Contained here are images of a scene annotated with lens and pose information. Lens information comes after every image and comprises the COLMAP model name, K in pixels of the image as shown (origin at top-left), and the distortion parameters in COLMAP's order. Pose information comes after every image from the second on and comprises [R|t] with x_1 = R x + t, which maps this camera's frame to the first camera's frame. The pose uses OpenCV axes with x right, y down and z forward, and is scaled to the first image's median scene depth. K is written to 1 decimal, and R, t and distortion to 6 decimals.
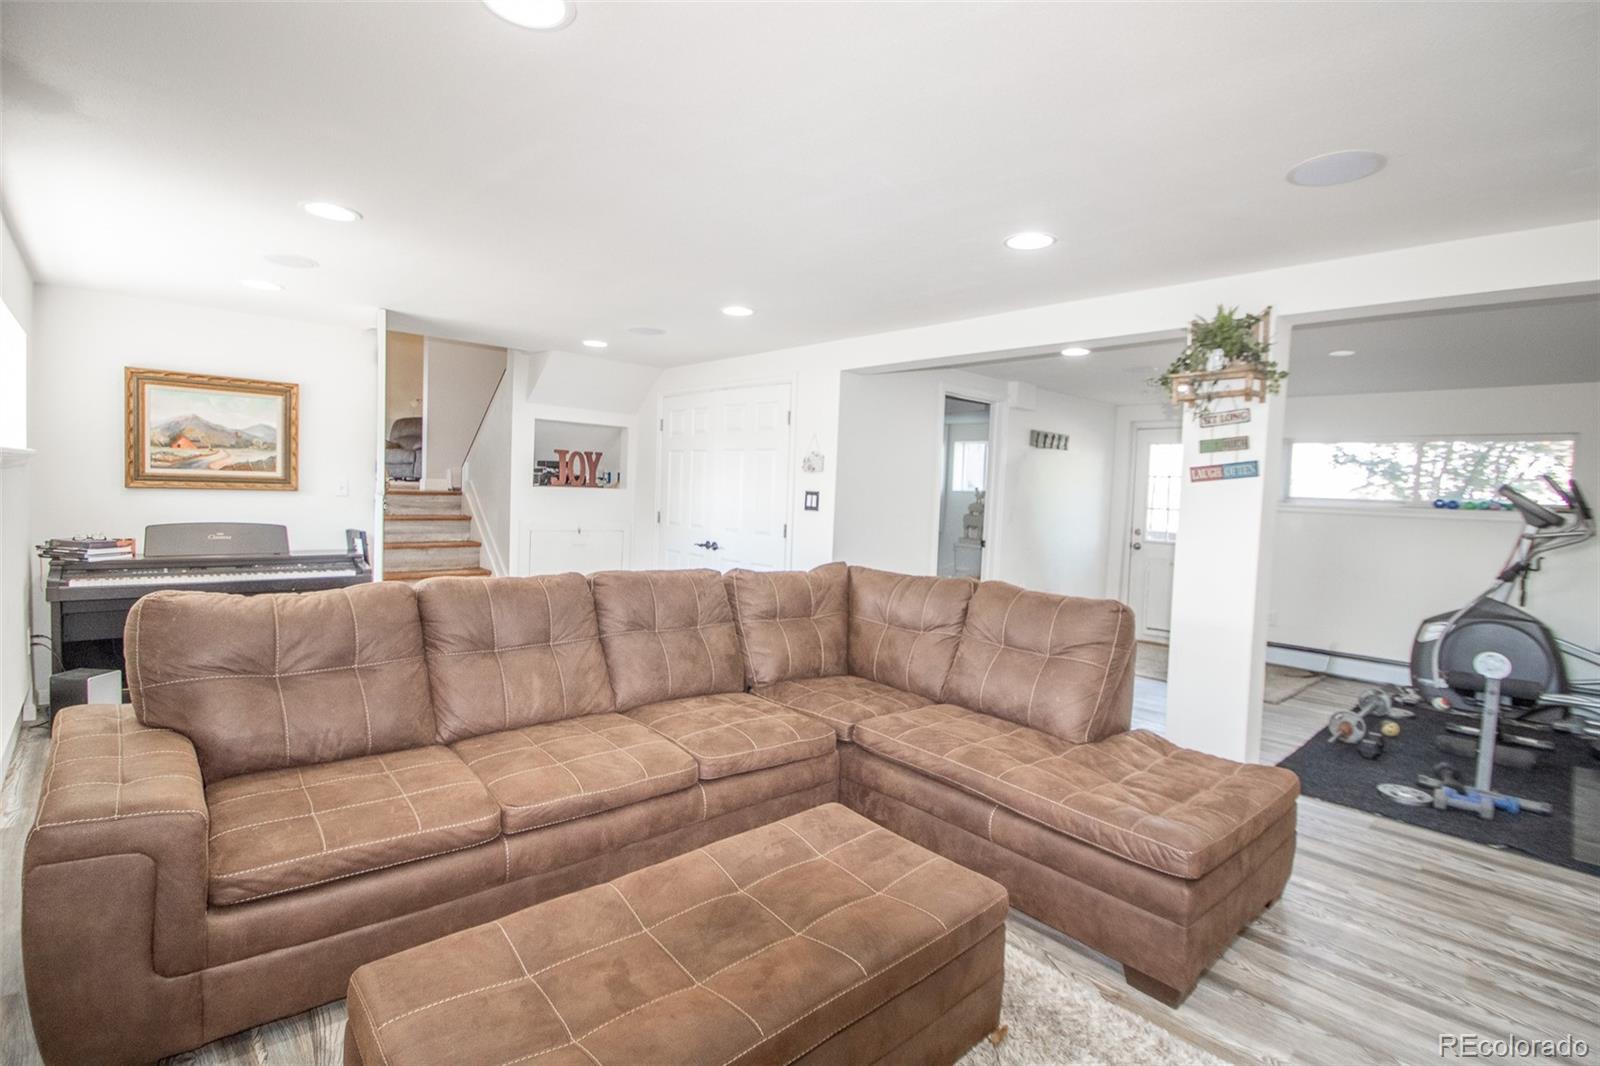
lens RADIAL K [[747.7, 0, 792.9], [0, 747.7, 527.1], [0, 0, 1]] dist [-0.003703, -0.005367]
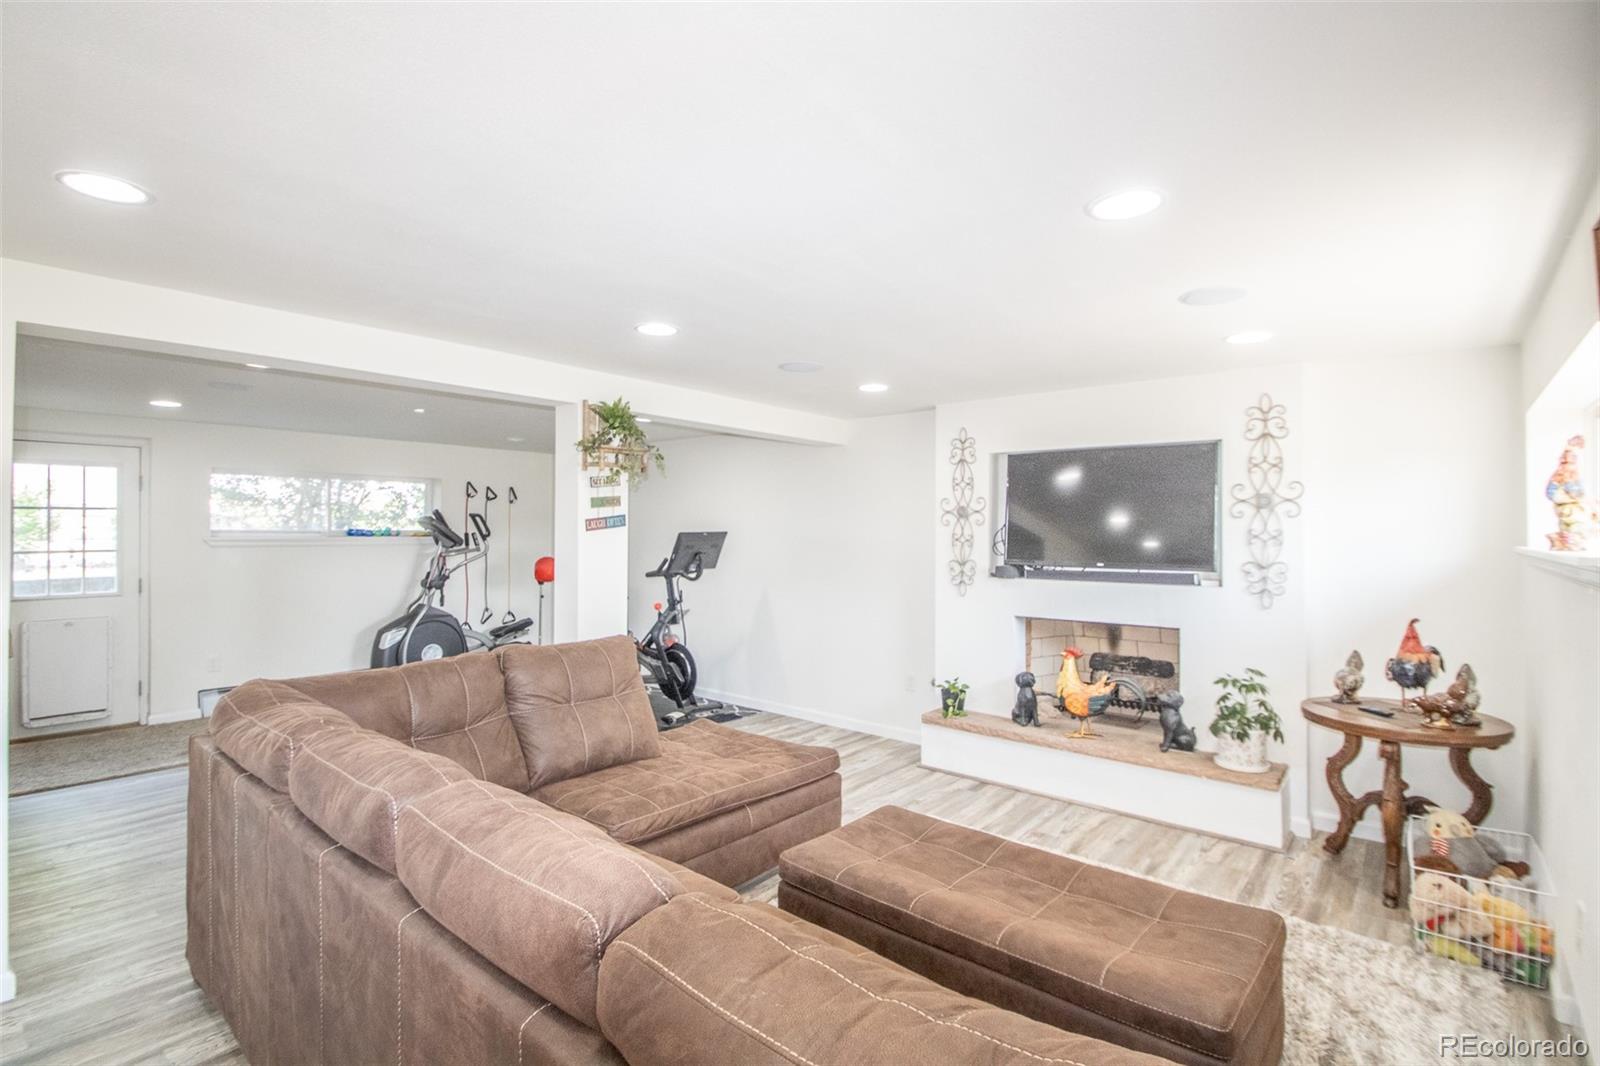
lens RADIAL K [[747.7, 0, 804.0], [0, 747.7, 525.5], [0, 0, 1]] dist [-0.003703, -0.005367]
pose [[-0.147259, -0.035205, 0.988471, -0.744361], [0.048808, 0.997890, 0.042812, -0.106669], [-0.987893, 0.054550, -0.145230, 0.838531]]
